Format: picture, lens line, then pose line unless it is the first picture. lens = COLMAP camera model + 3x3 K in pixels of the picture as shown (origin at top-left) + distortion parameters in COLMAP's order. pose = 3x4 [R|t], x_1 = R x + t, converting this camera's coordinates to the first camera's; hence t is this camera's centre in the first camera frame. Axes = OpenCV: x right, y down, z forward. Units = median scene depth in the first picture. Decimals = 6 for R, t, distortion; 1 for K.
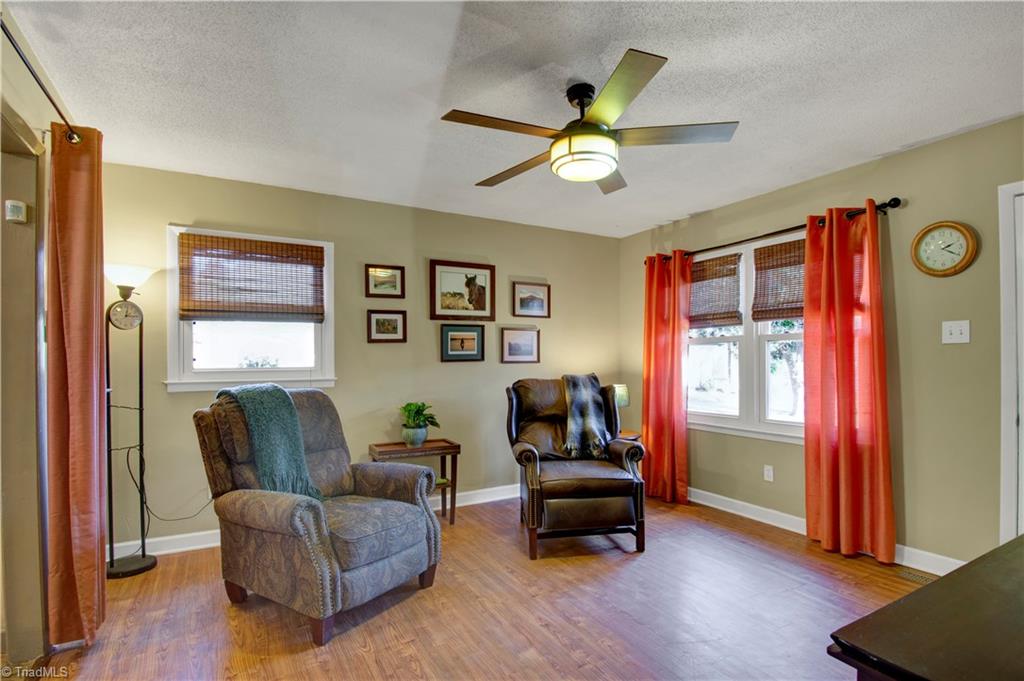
lens RADIAL K [[494.9, 0, 509.2], [0, 494.9, 363.7], [0, 0, 1]] dist [-0.001445, -0.000432]
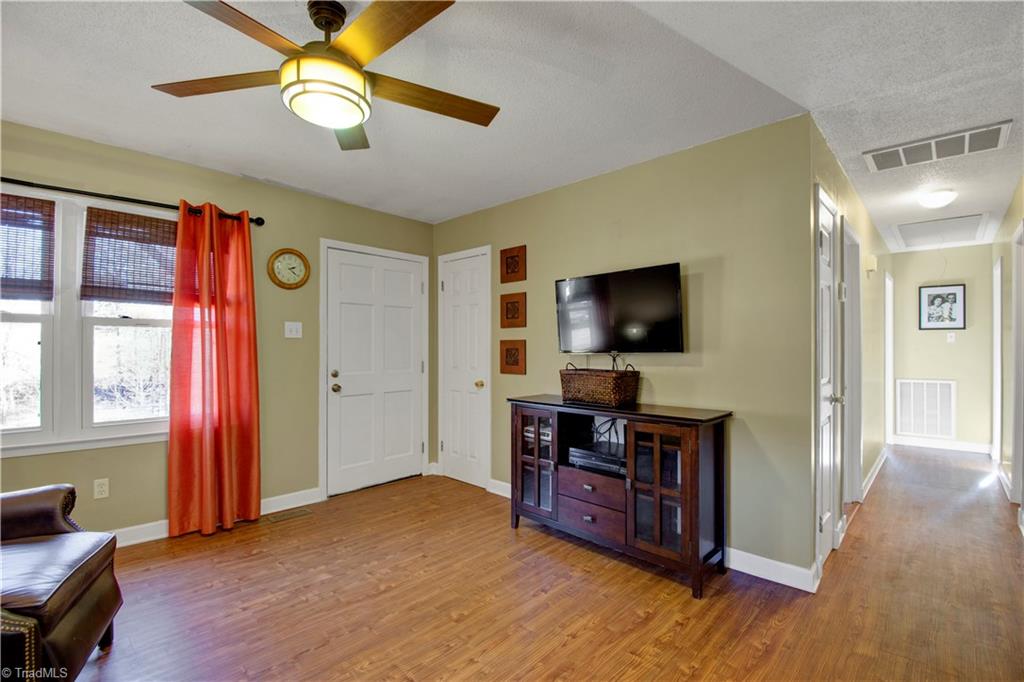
lens RADIAL K [[461.7, 0, 511.6], [0, 461.7, 346.3], [0, 0, 1]] dist [0.018856, -0.000266]
pose [[-0.265759, 0.008721, 0.964000, -0.465467], [0.001020, 0.999961, -0.008765, -0.004868], [-0.964039, -0.001346, -0.265757, 0.660542]]
